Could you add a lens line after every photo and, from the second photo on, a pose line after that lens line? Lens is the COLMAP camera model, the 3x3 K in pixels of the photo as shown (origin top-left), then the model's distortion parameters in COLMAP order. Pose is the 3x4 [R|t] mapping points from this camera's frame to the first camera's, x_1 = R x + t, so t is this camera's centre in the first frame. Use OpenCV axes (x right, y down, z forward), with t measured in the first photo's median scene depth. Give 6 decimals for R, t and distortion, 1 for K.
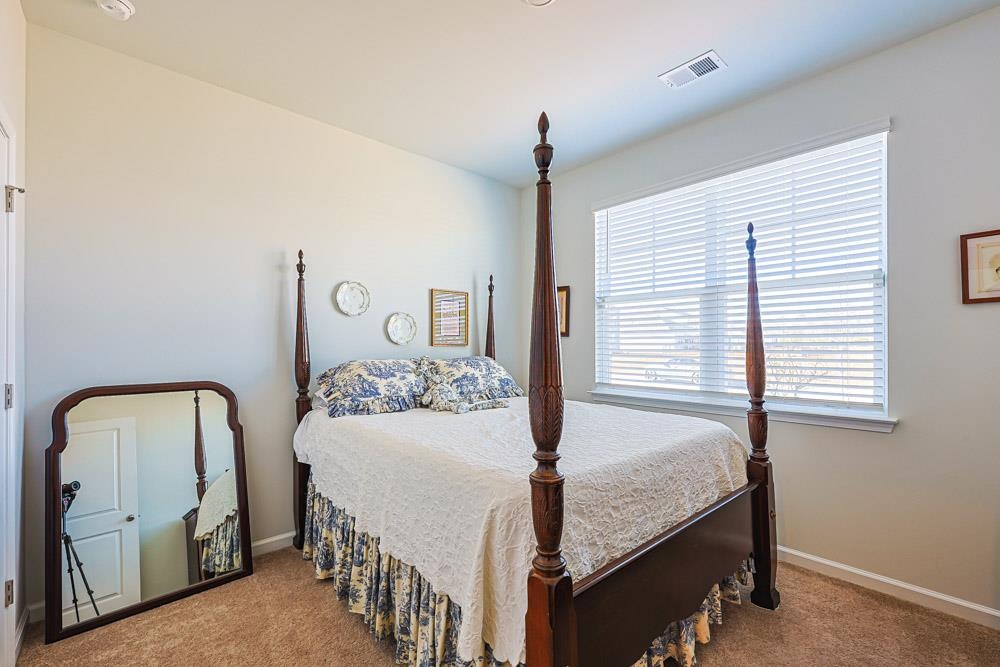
lens RADIAL K [[426.9, 0, 502.0], [0, 426.9, 335.4], [0, 0, 1]] dist [-0.002867, -0.000093]
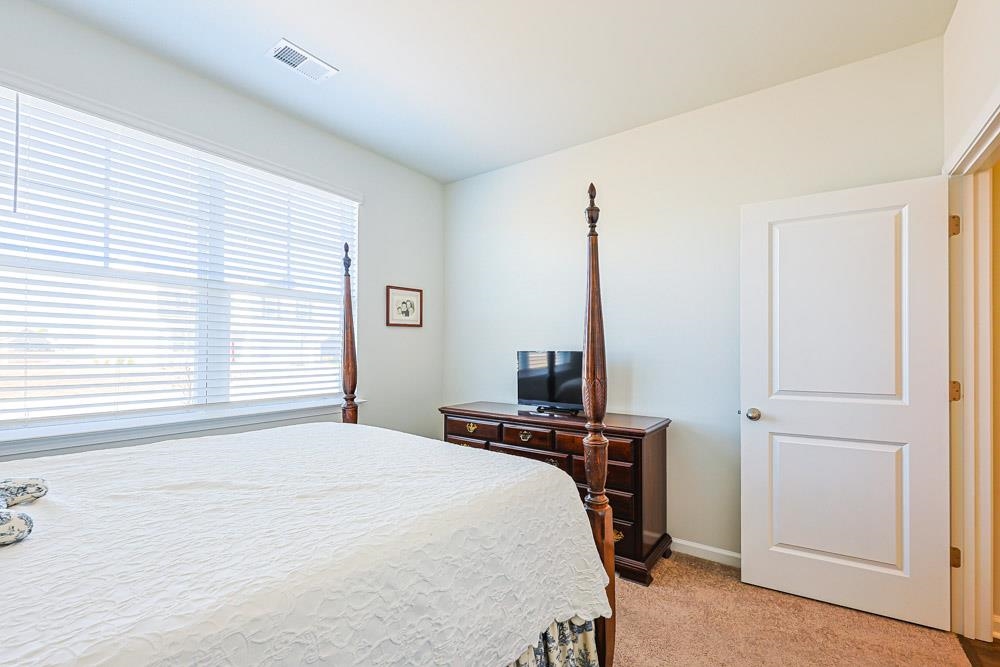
lens RADIAL K [[438.5, 0, 502.7], [0, 438.5, 350.8], [0, 0, 1]] dist [0.000423, 0.000067]
pose [[-0.218502, 0.001559, 0.975835, -0.664890], [-0.026281, 0.999627, -0.007482, 0.023286], [-0.975482, -0.027281, -0.218380, 0.833636]]
